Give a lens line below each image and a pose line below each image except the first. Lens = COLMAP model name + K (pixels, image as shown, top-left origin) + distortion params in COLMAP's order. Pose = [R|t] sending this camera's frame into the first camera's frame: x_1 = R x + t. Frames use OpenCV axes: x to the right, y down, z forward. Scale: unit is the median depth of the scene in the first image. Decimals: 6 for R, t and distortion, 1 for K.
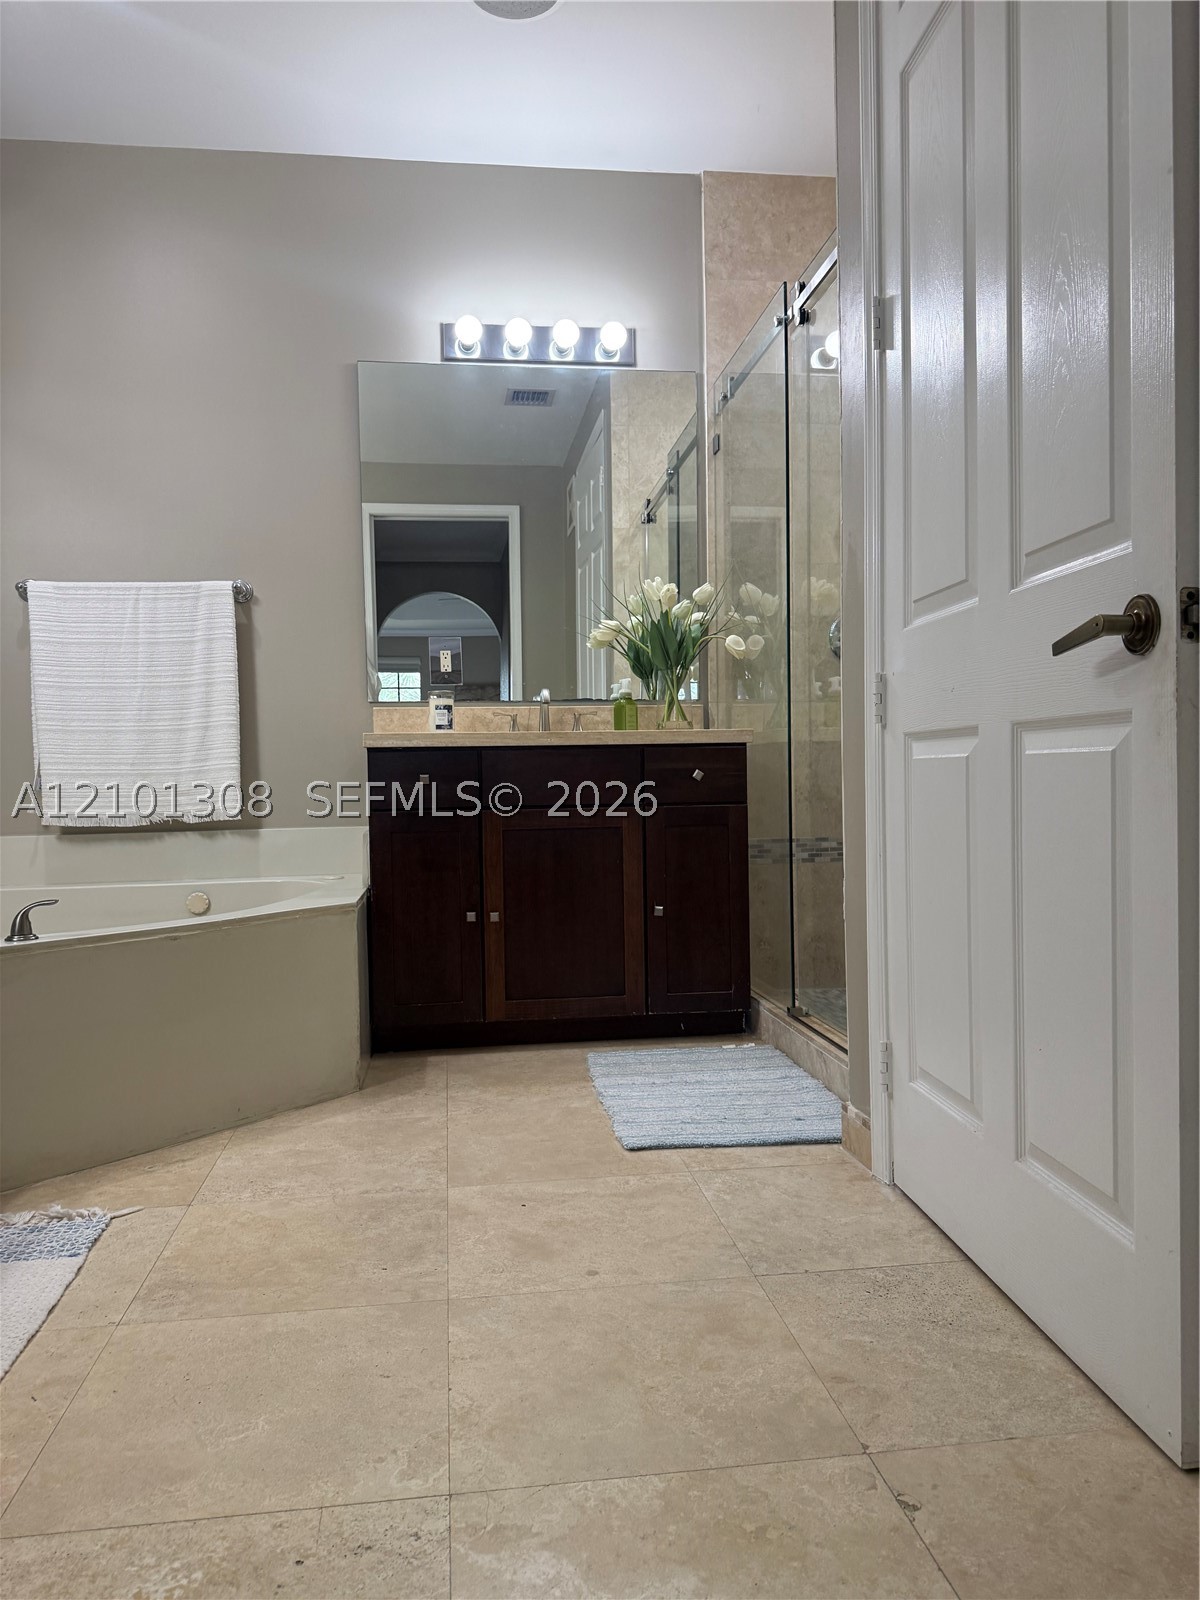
lens RADIAL K [[1126.5, 0, 581.7], [0, 1126.5, 797.4], [0, 0, 1]] dist [0.056655, -0.067089]
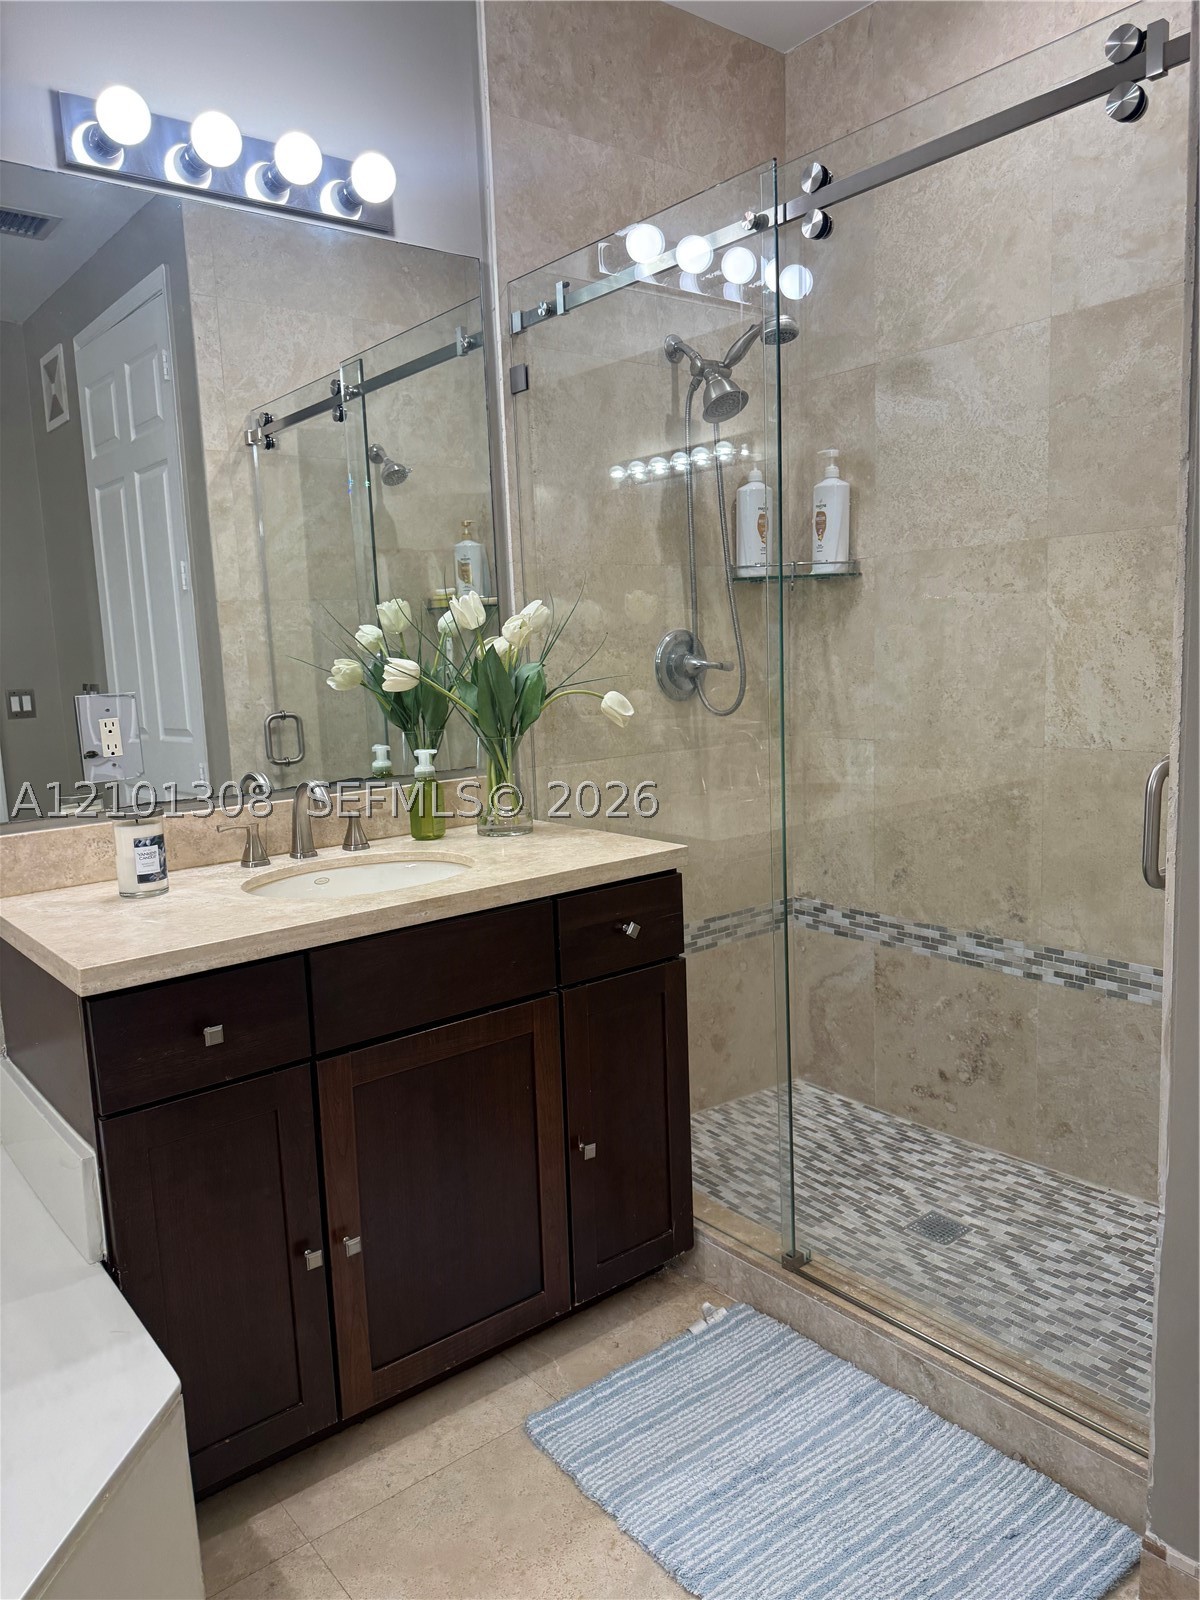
lens RADIAL K [[1126.5, 0, 608.8], [0, 1126.5, 801.6], [0, 0, 1]] dist [0.056655, -0.067089]
pose [[0.854822, -0.090138, 0.511033, -0.194902], [0.034846, 0.992546, 0.116780, -0.142984], [-0.517751, -0.082019, 0.851591, 0.389096]]
